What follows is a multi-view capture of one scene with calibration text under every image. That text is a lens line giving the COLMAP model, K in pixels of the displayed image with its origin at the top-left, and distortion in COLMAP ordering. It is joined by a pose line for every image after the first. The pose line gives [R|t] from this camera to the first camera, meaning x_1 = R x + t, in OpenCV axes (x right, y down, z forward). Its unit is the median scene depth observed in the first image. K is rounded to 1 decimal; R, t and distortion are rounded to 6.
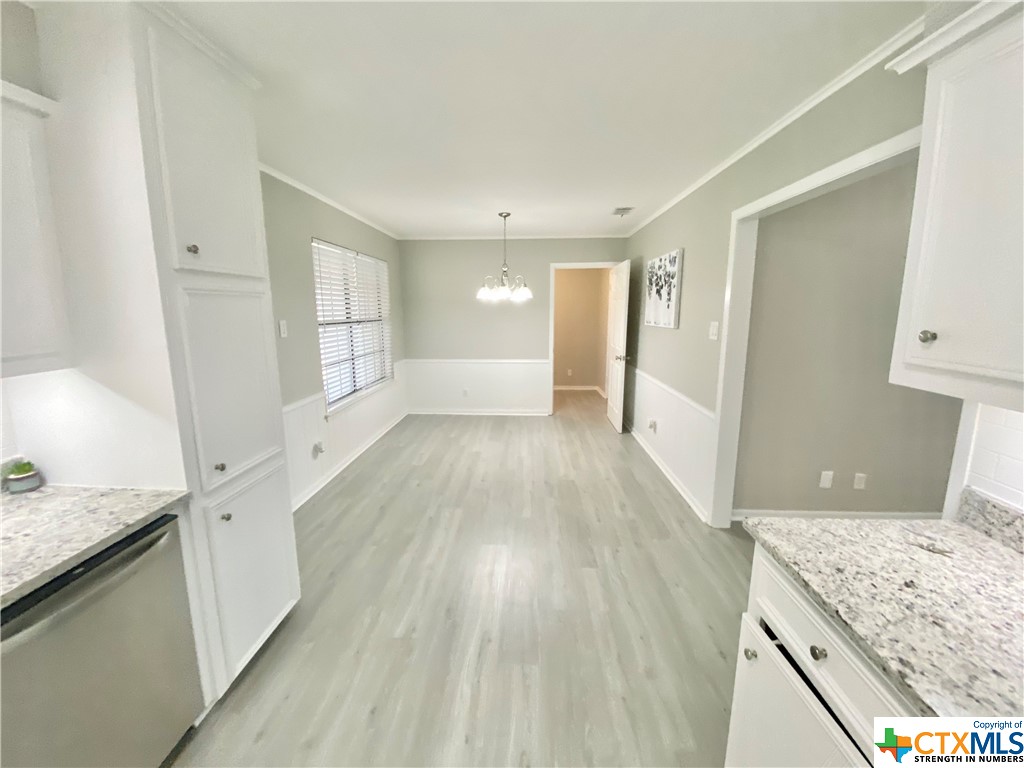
lens RADIAL K [[419.0, 0, 512.2], [0, 419.0, 382.4], [0, 0, 1]] dist [0.000200, 0.000013]
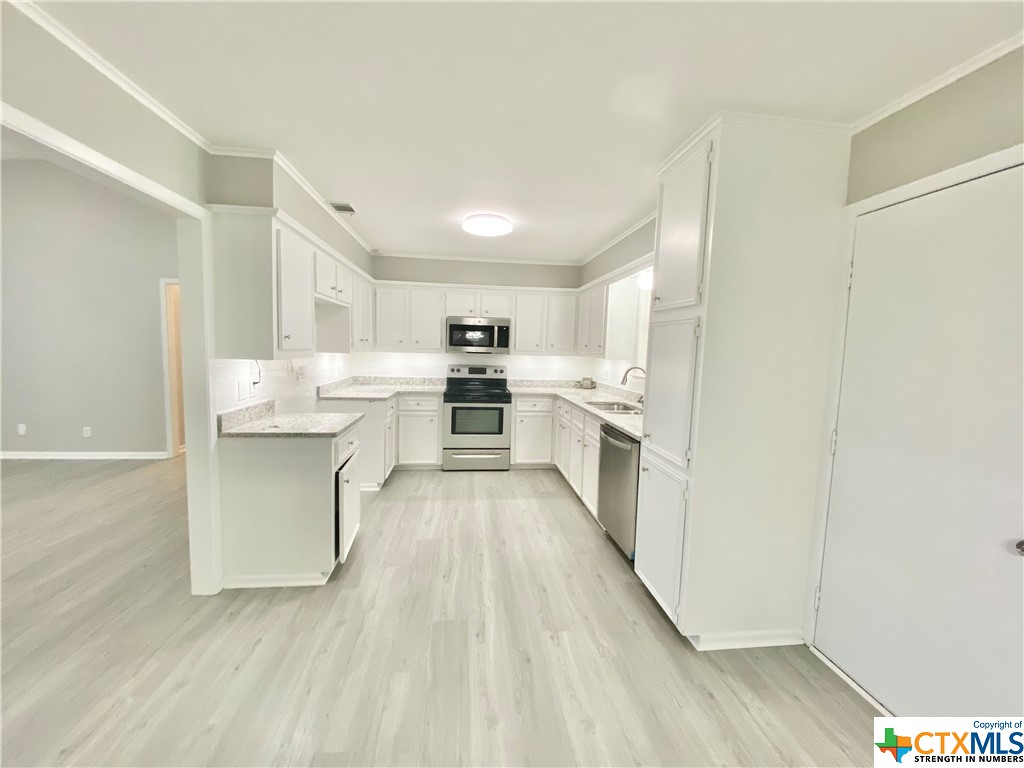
lens RADIAL K [[419.0, 0, 511.6], [0, 419.0, 383.3], [0, 0, 1]] dist [0.000200, 0.000013]
pose [[-0.987546, -0.007284, -0.157159, 0.035230], [-0.048087, 0.965099, 0.257434, -0.314815], [0.149799, 0.261785, -0.953430, 2.059697]]
